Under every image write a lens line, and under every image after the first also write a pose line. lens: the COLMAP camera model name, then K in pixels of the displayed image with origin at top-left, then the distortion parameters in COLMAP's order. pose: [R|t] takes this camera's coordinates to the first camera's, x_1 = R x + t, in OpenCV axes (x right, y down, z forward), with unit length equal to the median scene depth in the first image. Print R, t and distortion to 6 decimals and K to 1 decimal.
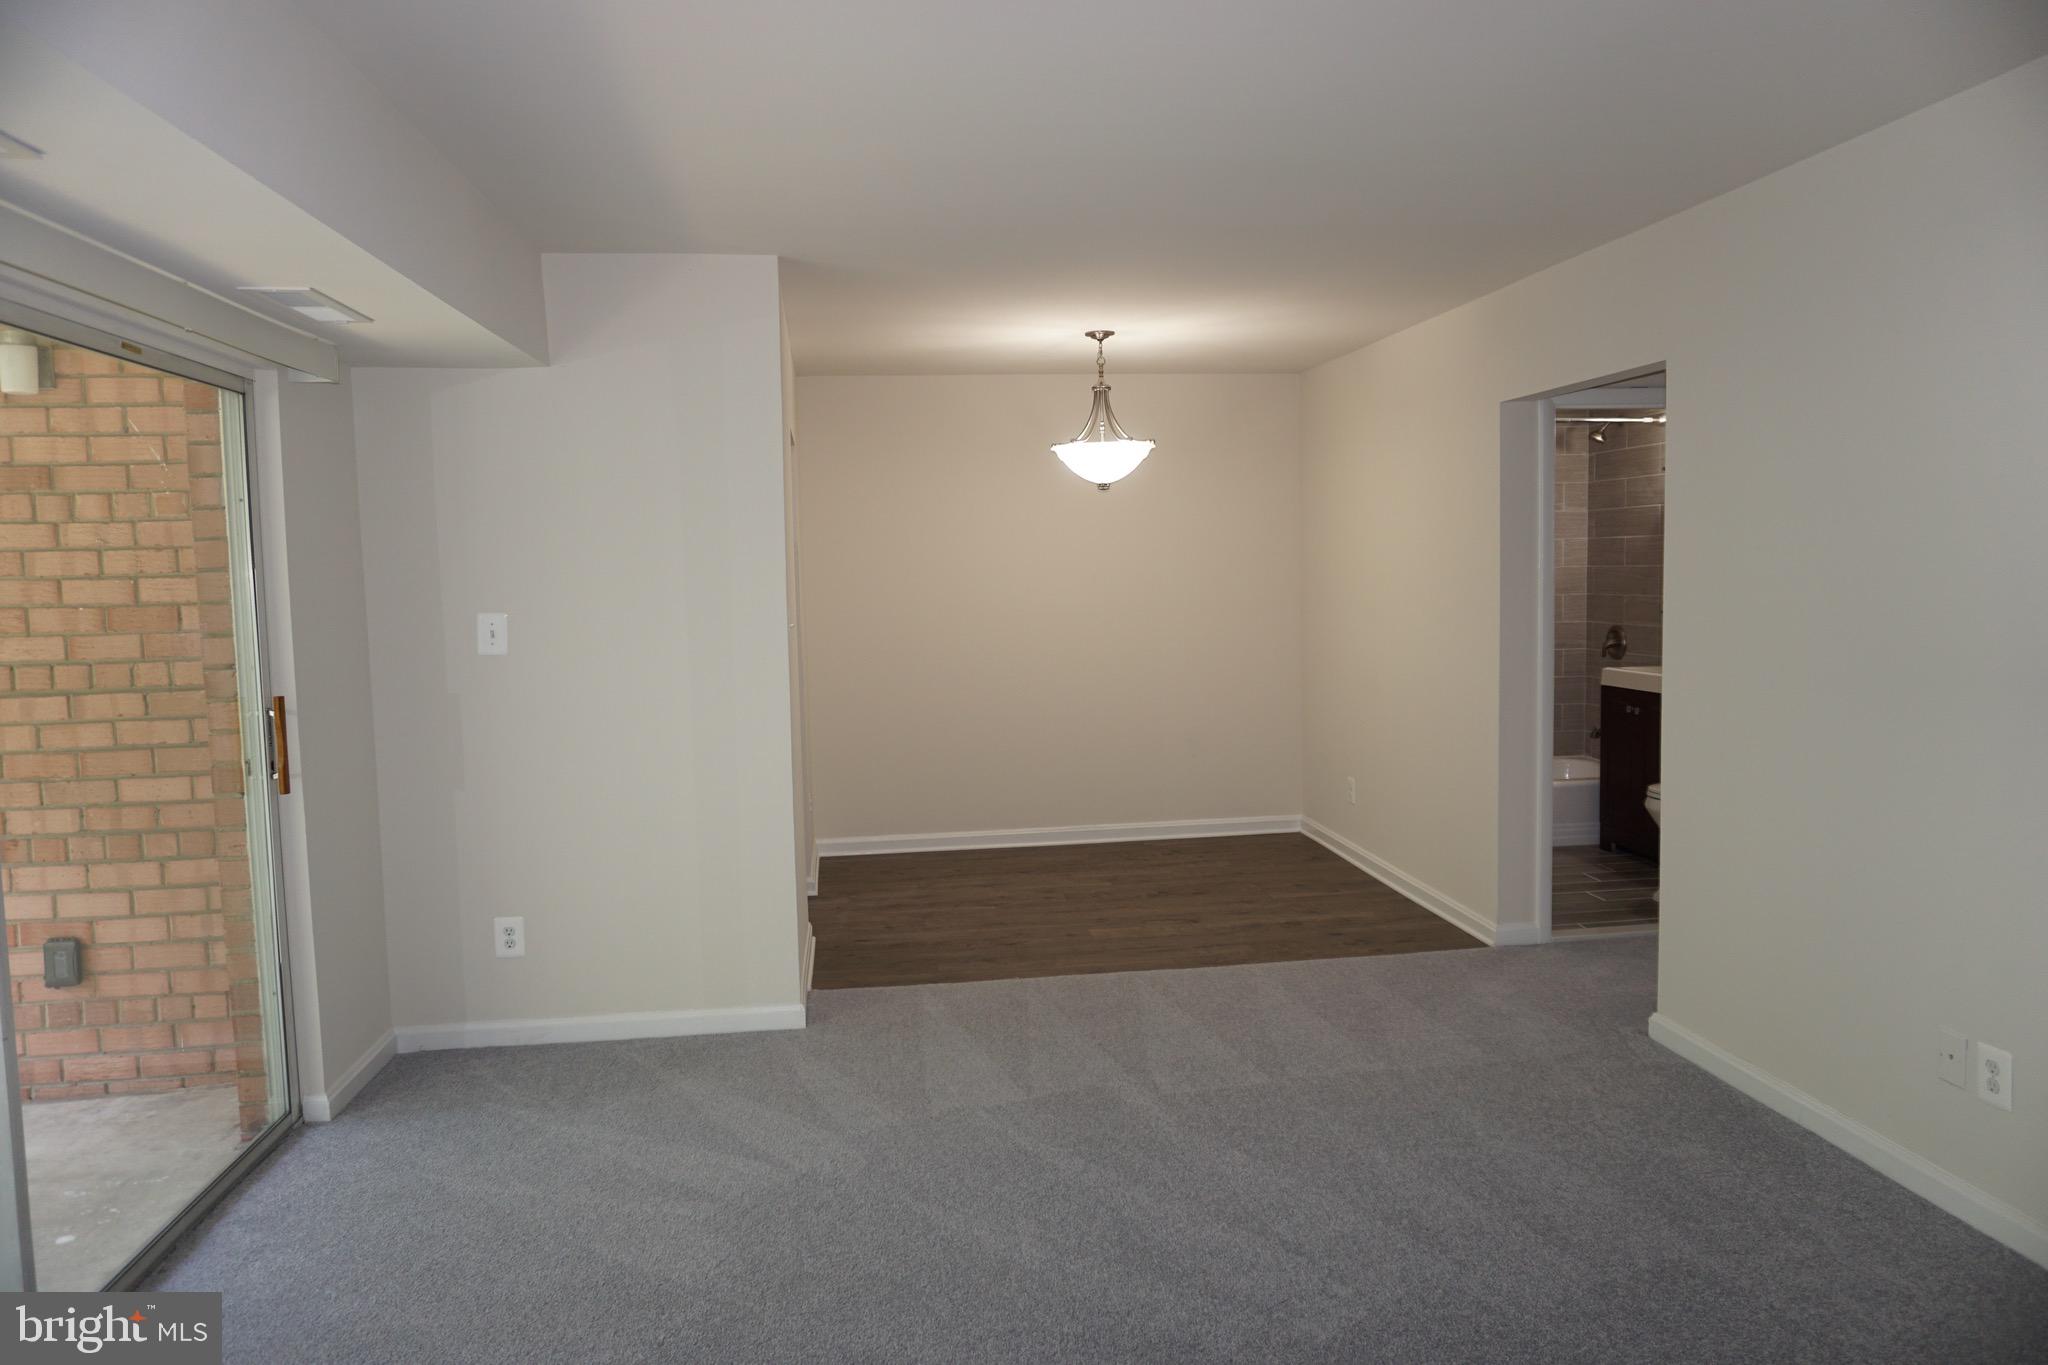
lens RADIAL K [[1359.5, 0, 1021.7], [0, 1359.5, 666.4], [0, 0, 1]] dist [-0.053193, 0.043032]
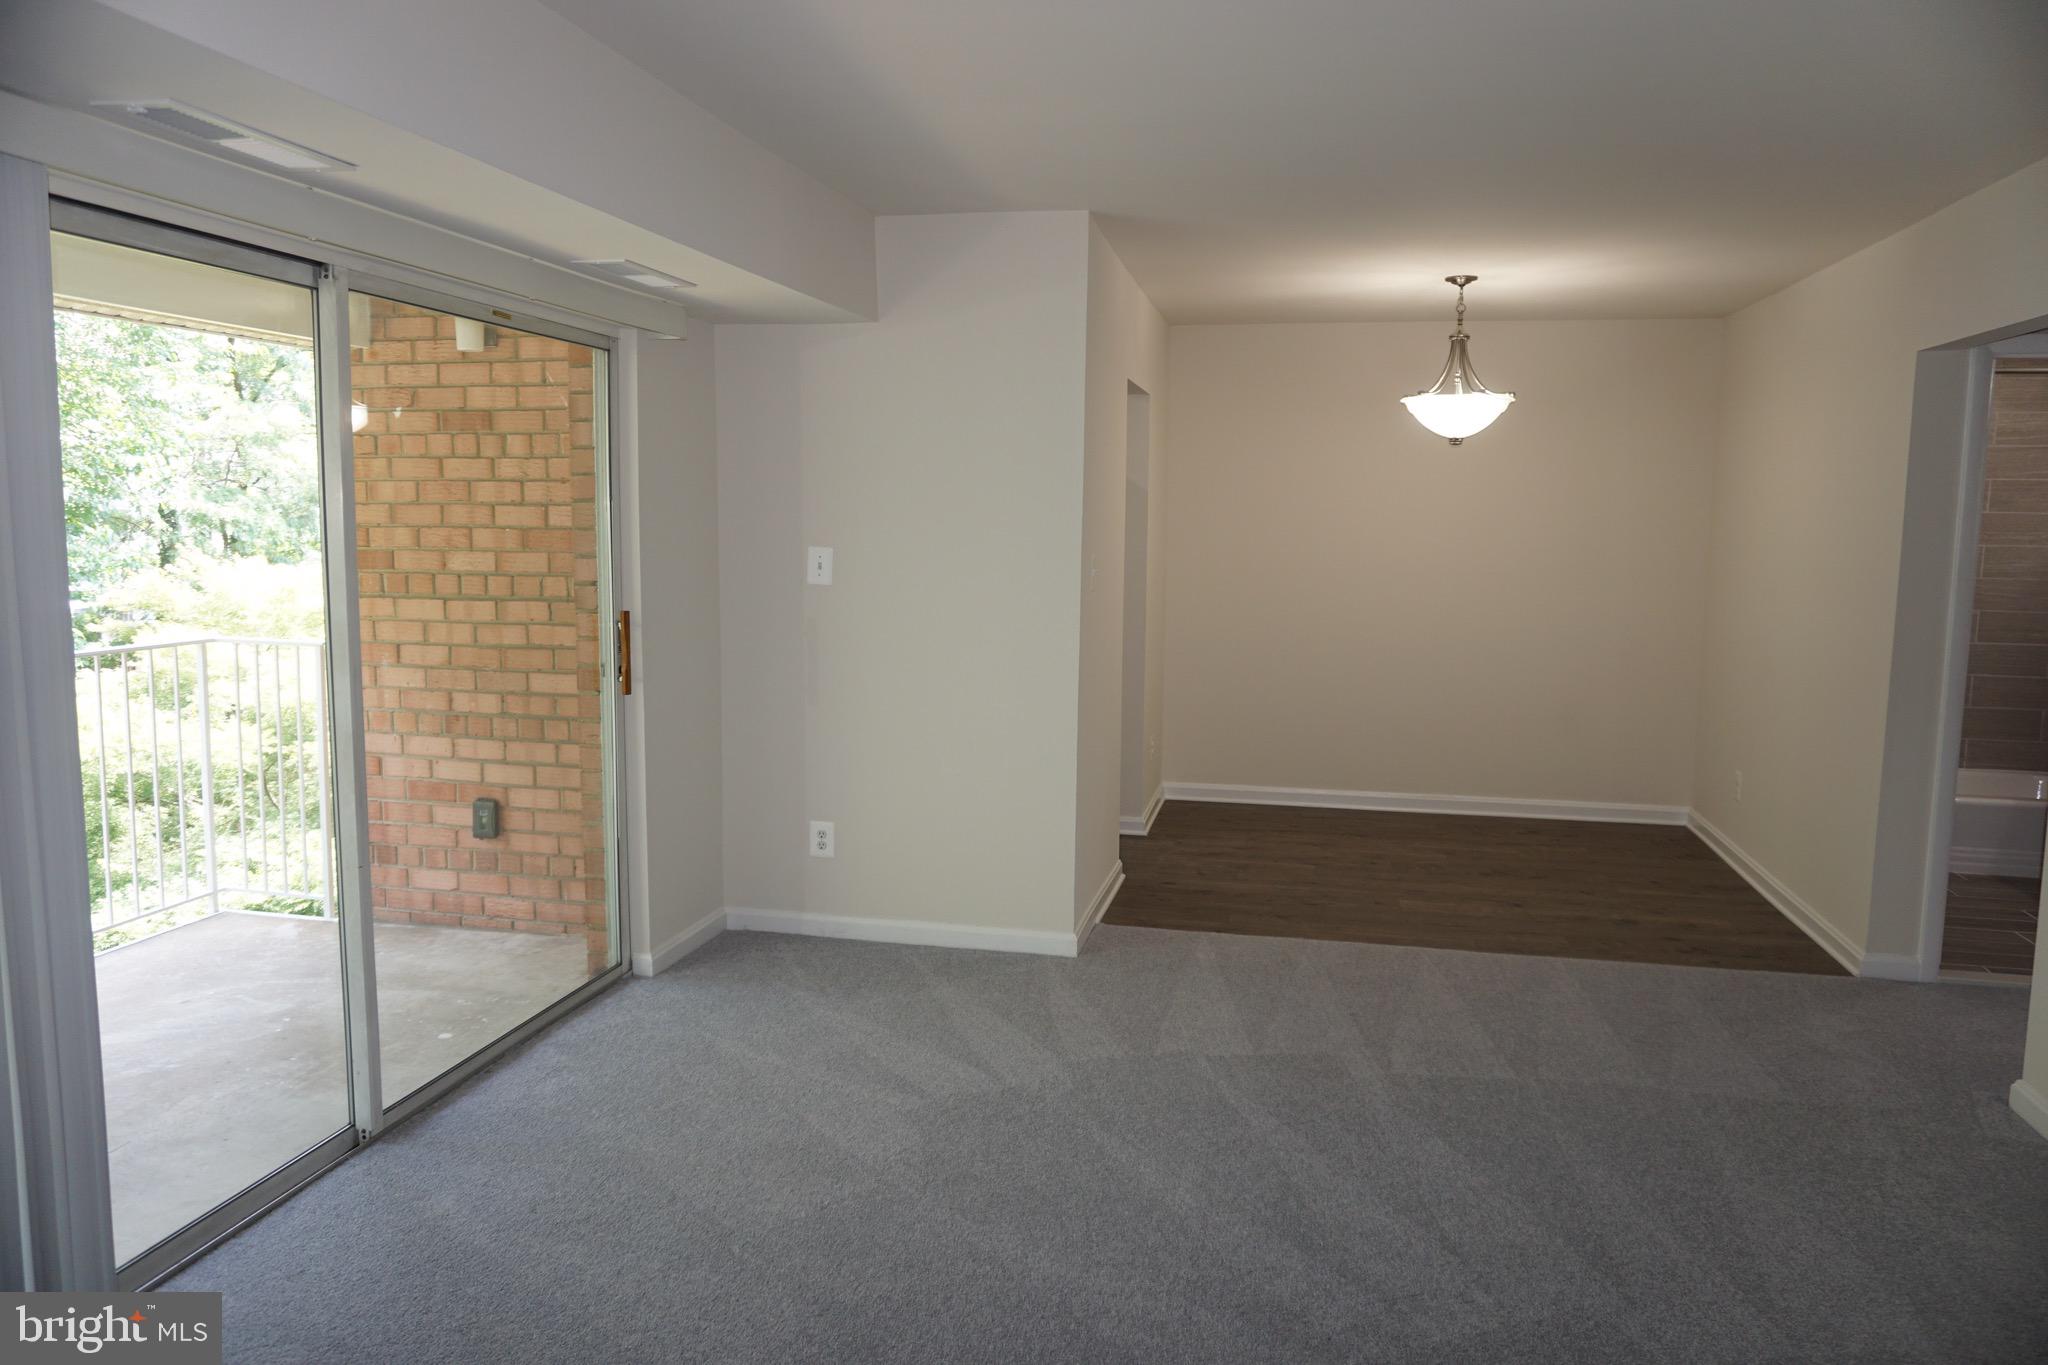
lens RADIAL K [[1359.5, 0, 1021.7], [0, 1359.5, 666.4], [0, 0, 1]] dist [-0.053193, 0.043032]
pose [[0.940138, 0.070597, -0.333401, 0.144123], [-0.057363, 0.997131, 0.049385, -0.006600], [0.335931, -0.027304, 0.941491, 0.005618]]
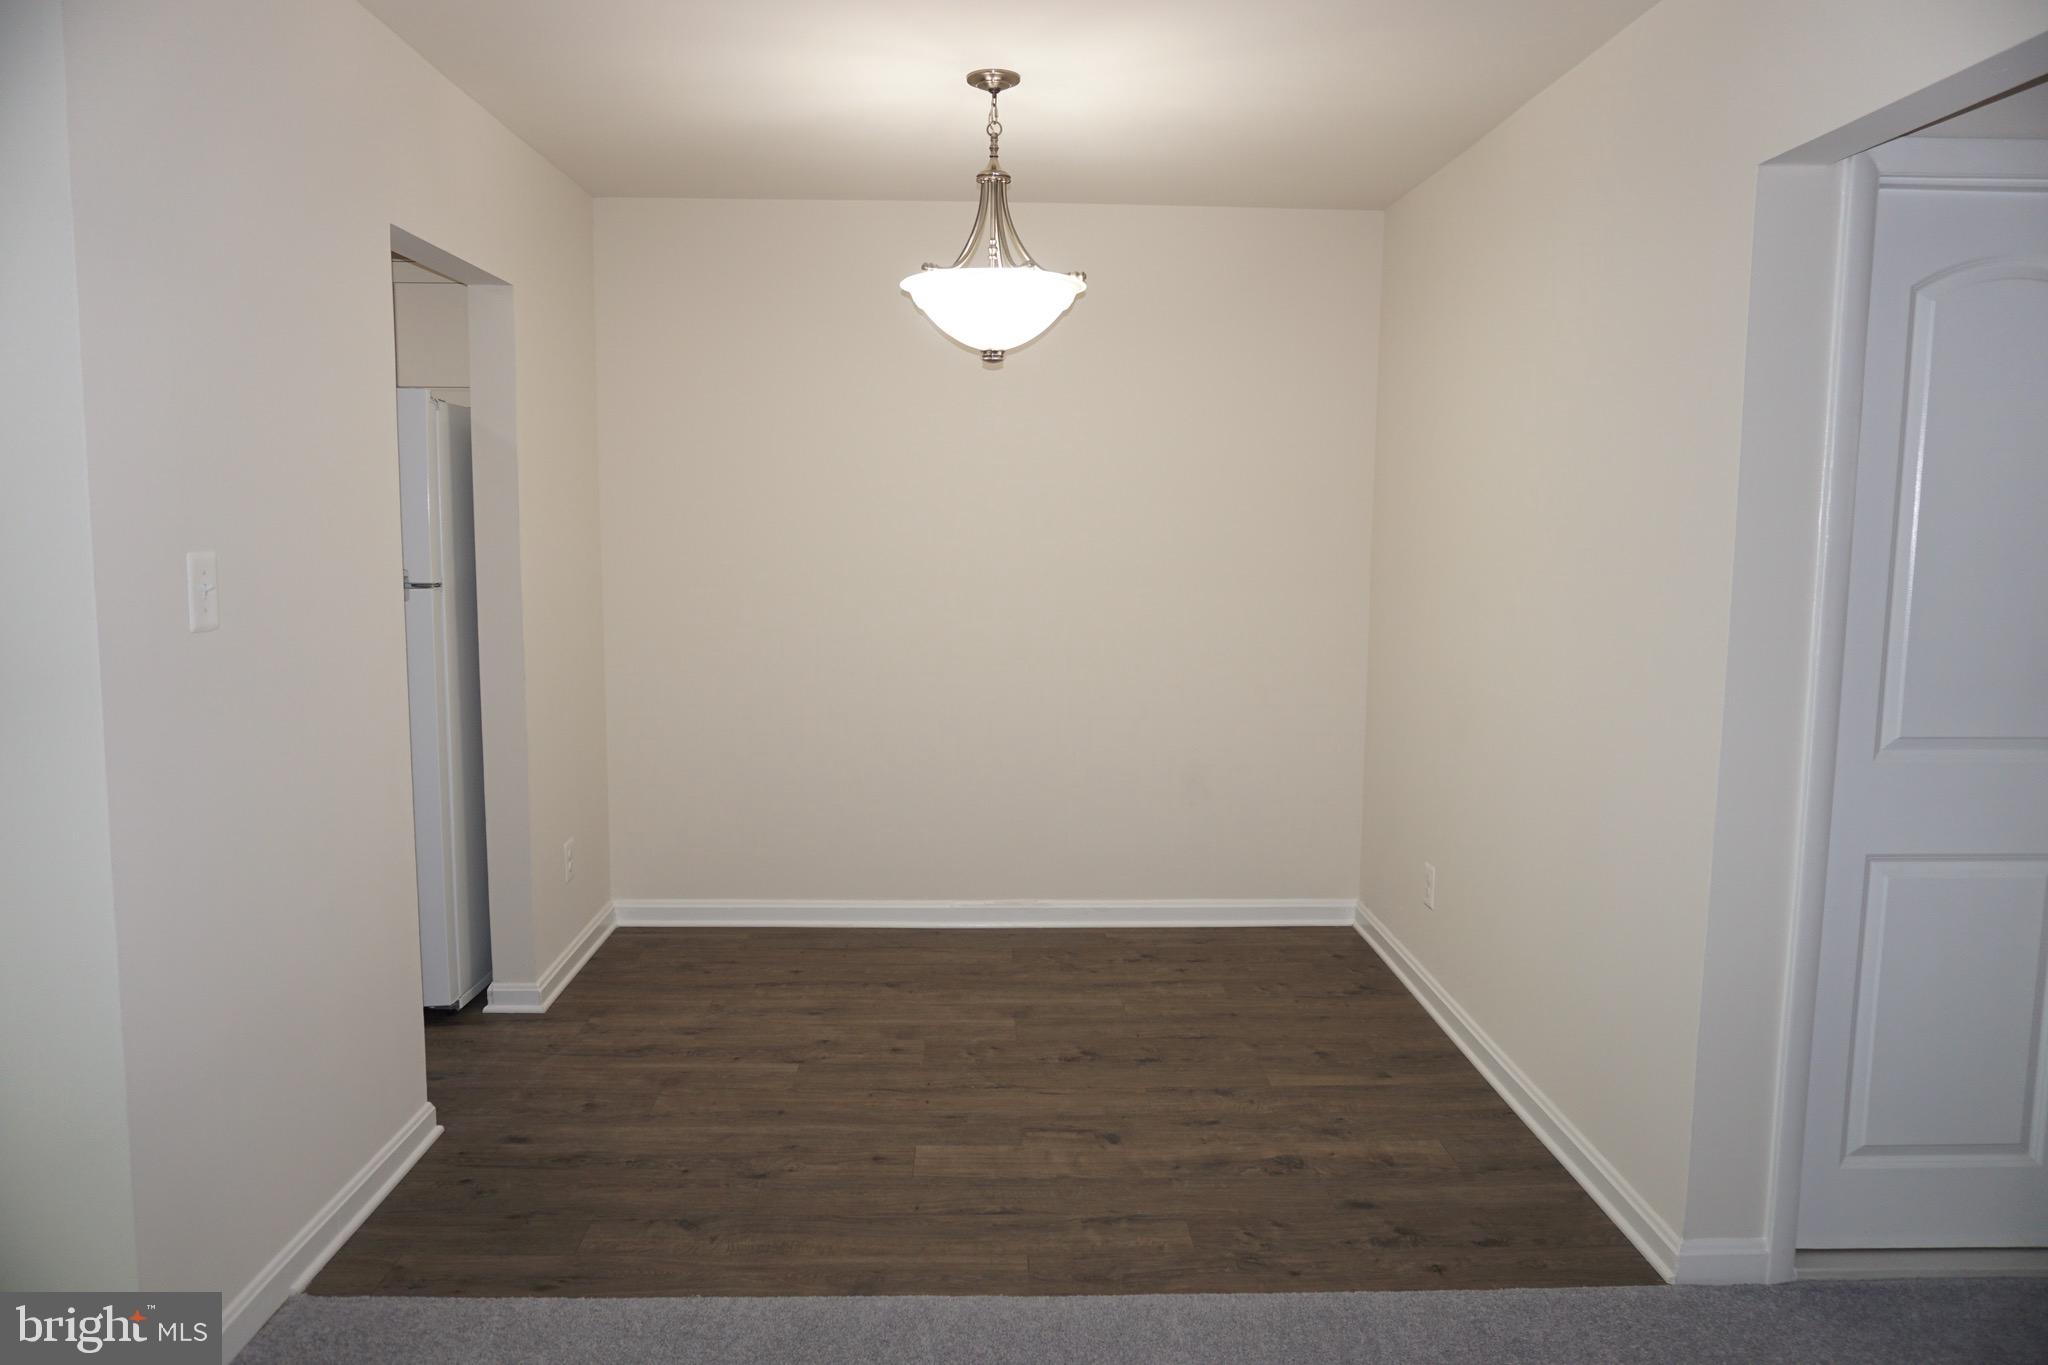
lens RADIAL K [[1355.7, 0, 1010.8], [0, 1355.7, 674.4], [0, 0, 1]] dist [-0.040251, 0.000781]
pose [[0.994048, 0.043313, -0.099964, 0.184205], [-0.039196, 0.998315, 0.042787, -0.035664], [0.101649, -0.038614, 0.994071, 0.623921]]
